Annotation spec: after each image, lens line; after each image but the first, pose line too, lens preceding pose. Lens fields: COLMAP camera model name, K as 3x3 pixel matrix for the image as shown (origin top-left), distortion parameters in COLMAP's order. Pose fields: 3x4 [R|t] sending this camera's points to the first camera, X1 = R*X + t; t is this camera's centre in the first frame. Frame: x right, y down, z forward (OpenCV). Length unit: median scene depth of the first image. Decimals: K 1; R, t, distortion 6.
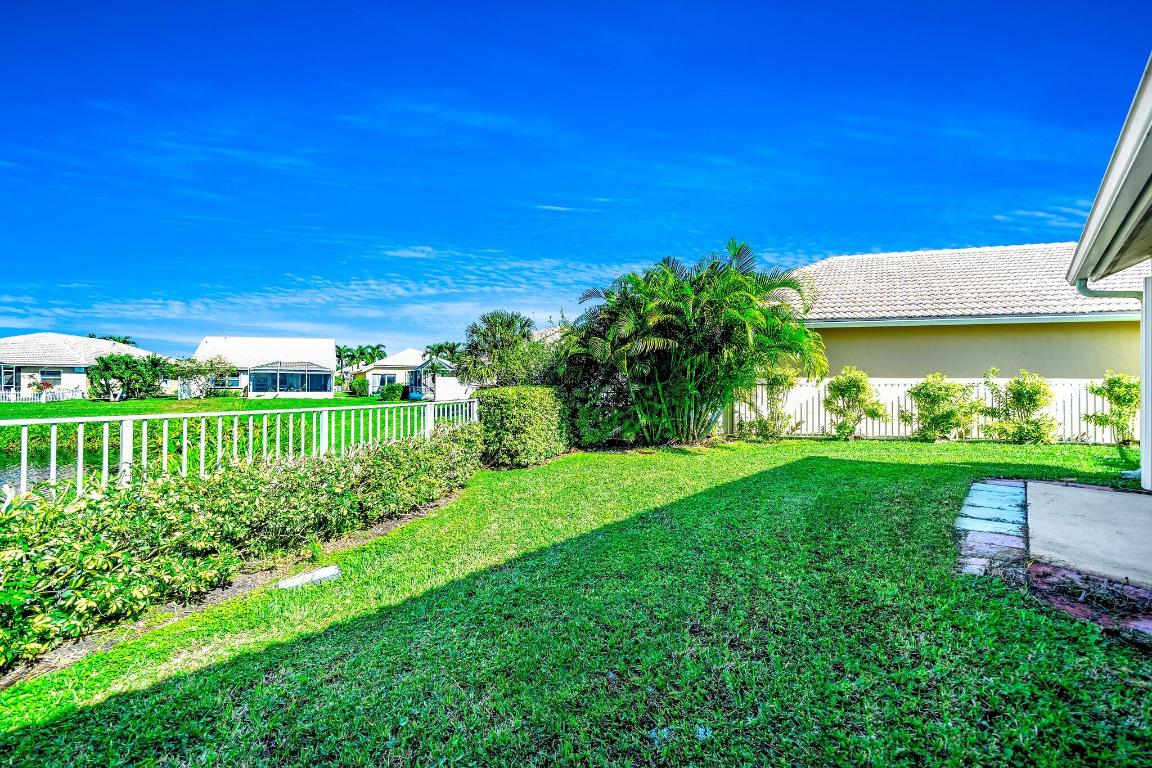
lens RADIAL K [[398.3, 0, 570.5], [0, 398.3, 385.9], [0, 0, 1]] dist [-0.002047, -0.000088]
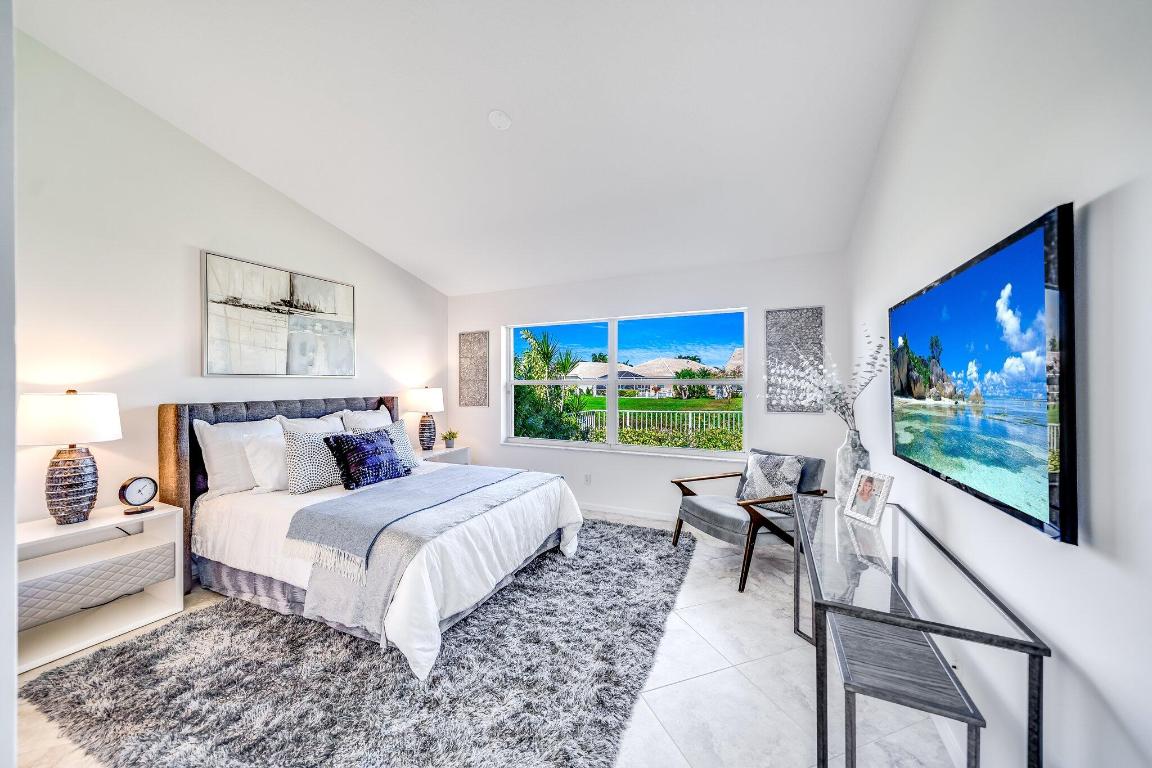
lens RADIAL K [[413.2, 0, 572.1], [0, 413.2, 383.3], [0, 0, 1]] dist [0.001878, 0.000026]
pose [[0.405720, -0.005401, -0.913981, 0.165032], [-0.001961, 0.999975, -0.006780, -0.011397], [0.913995, 0.004543, 0.405700, -0.075493]]
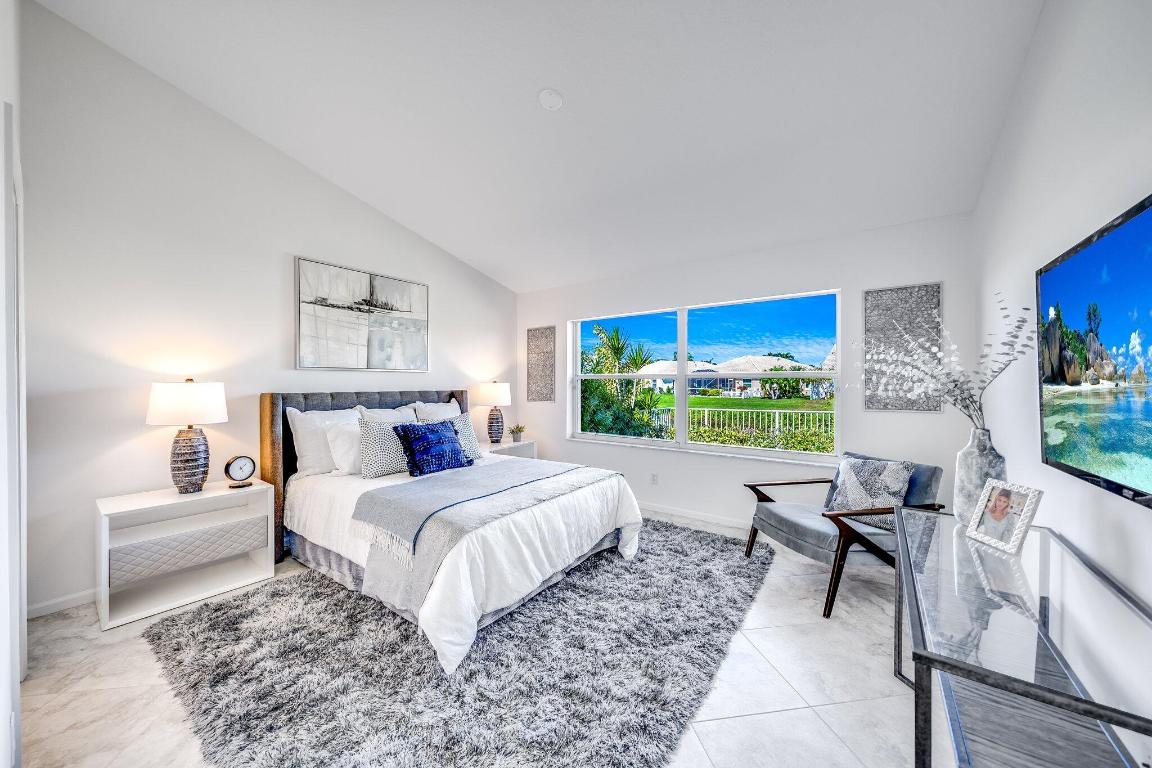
lens RADIAL K [[408.5, 0, 569.2], [0, 408.5, 384.1], [0, 0, 1]] dist [-0.003436, 0.000023]
pose [[0.214308, -0.001563, -0.976765, 0.161451], [-0.004117, 0.999988, -0.002503, -0.009759], [0.976757, 0.004558, 0.214299, -0.068752]]
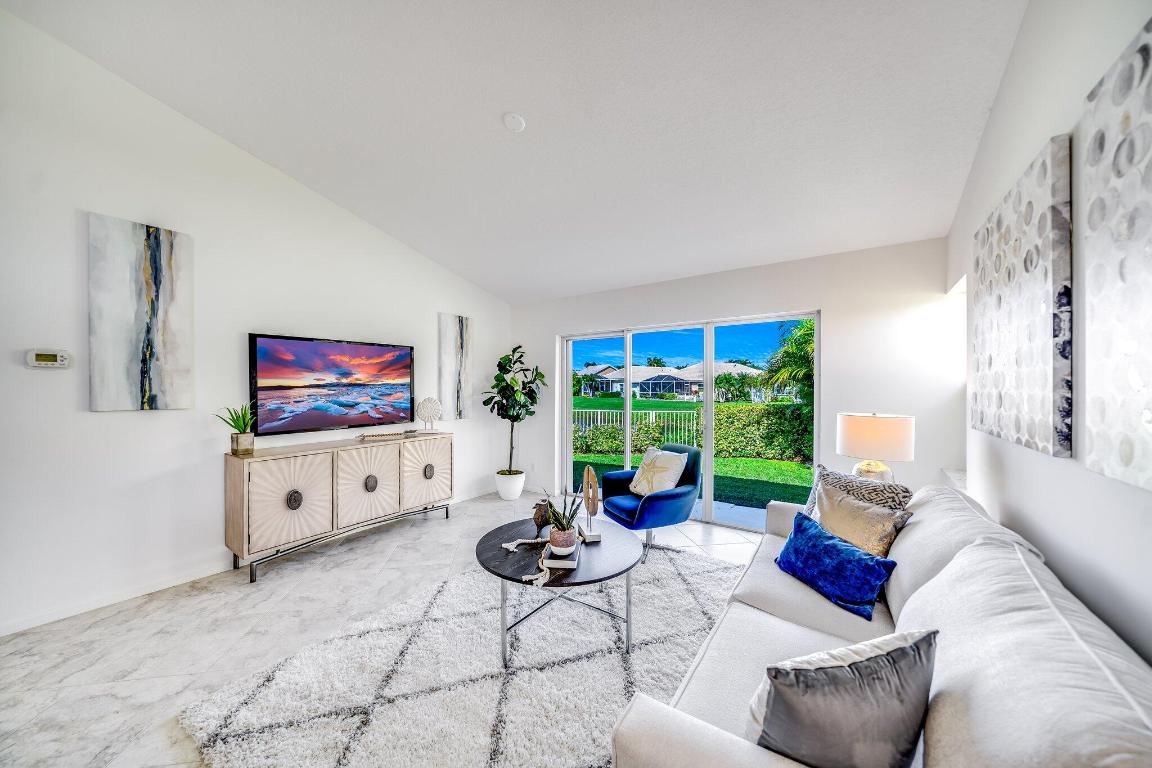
lens RADIAL K [[398.3, 0, 570.5], [0, 398.3, 385.9], [0, 0, 1]] dist [-0.002047, -0.000088]
pose [[0.230966, -0.006248, -0.972942, 0.264523], [-0.005535, 0.999955, -0.007736, -0.012053], [0.972946, 0.007172, 0.230921, 0.020380]]
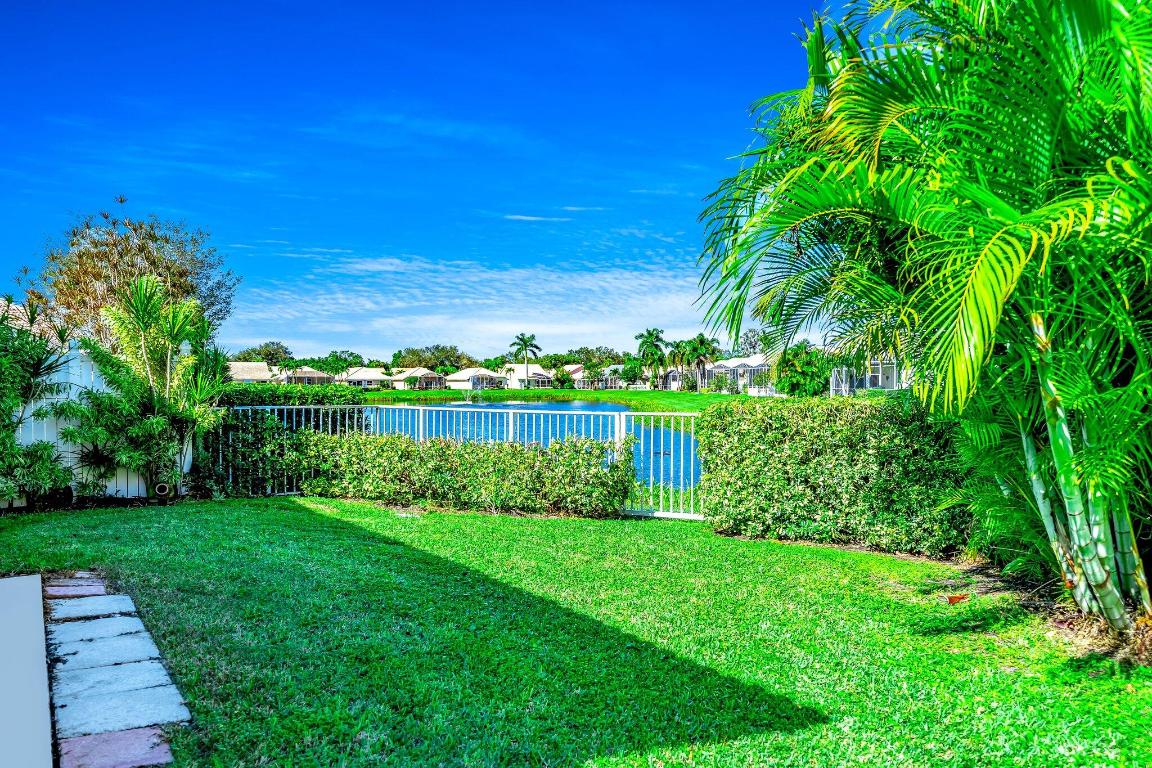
lens RADIAL K [[804.3, 0, 574.5], [0, 804.3, 403.8], [0, 0, 1]] dist [-0.028660, 0.004408]
pose [[-0.115843, 0.021374, -0.993038, 0.220561], [-0.004988, 0.999743, 0.022100, -0.001897], [0.993255, 0.007513, -0.115707, 0.188797]]
